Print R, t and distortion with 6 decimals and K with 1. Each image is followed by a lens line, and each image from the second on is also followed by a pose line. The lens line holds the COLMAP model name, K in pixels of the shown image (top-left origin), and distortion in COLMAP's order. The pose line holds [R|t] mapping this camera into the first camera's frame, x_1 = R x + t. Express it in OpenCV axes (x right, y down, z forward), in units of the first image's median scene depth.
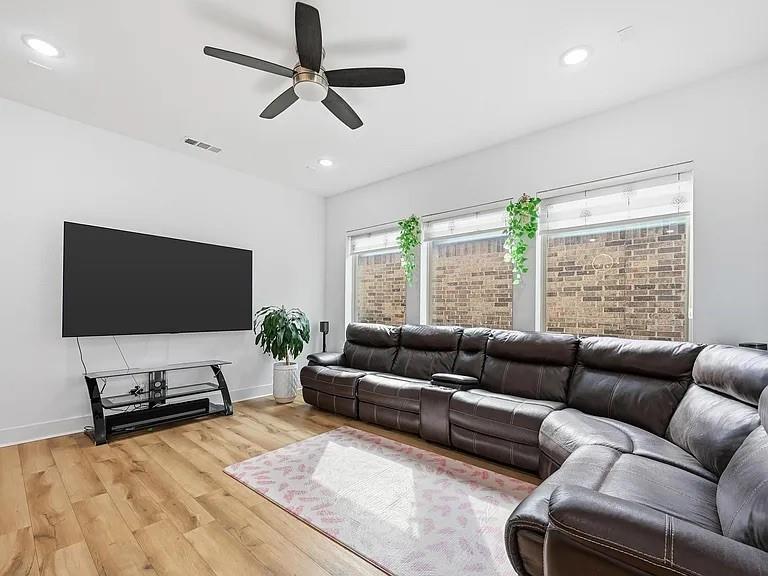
lens RADIAL K [[345.9, 0, 385.7], [0, 345.9, 308.2], [0, 0, 1]] dist [-0.000098, -0.000115]
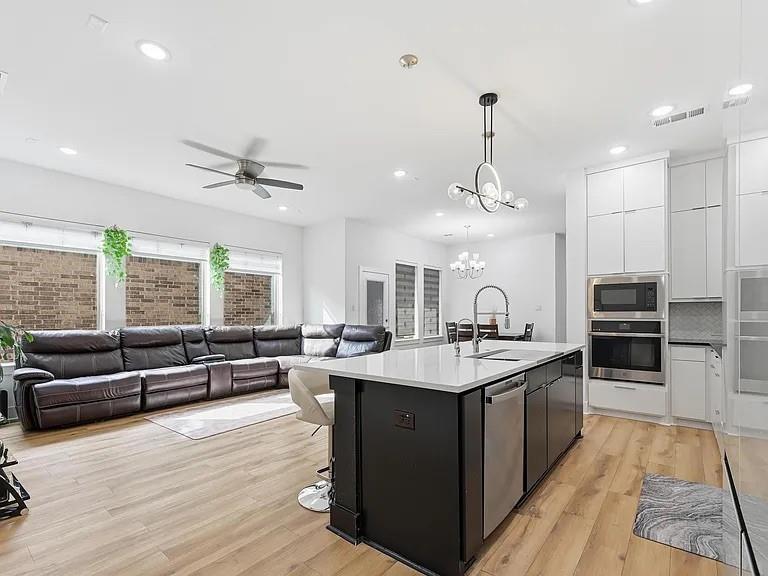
lens RADIAL K [[365.4, 0, 388.6], [0, 365.4, 308.8], [0, 0, 1]] dist [0.001587, -0.000043]
pose [[-0.043521, 0.001872, 0.999051, -1.308486], [-0.003502, 0.999992, -0.002026, -0.014528], [-0.999046, -0.003587, -0.043515, 0.243194]]
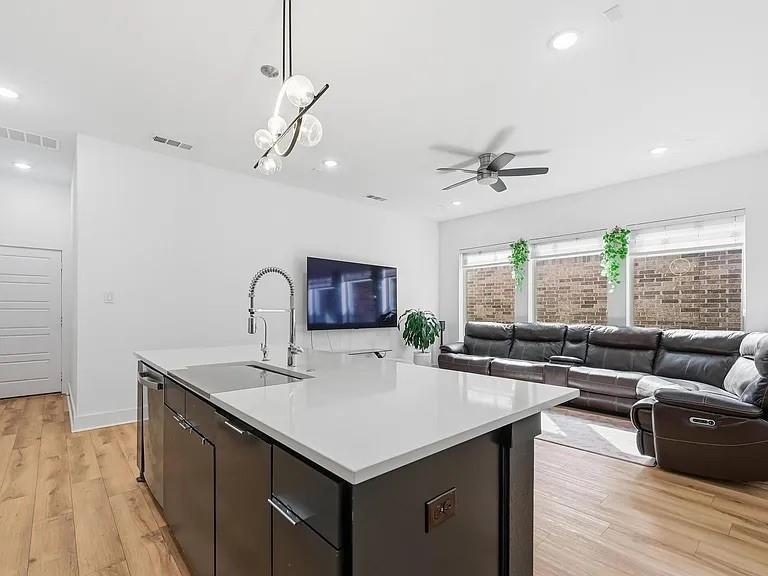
lens RADIAL K [[365.4, 0, 388.6], [0, 365.4, 308.8], [0, 0, 1]] dist [0.001587, -0.000043]
pose [[0.993420, -0.007564, -0.114280, -0.314969], [0.007520, 0.999971, -0.000818, -0.008446], [0.114283, -0.000047, 0.993448, -0.512460]]
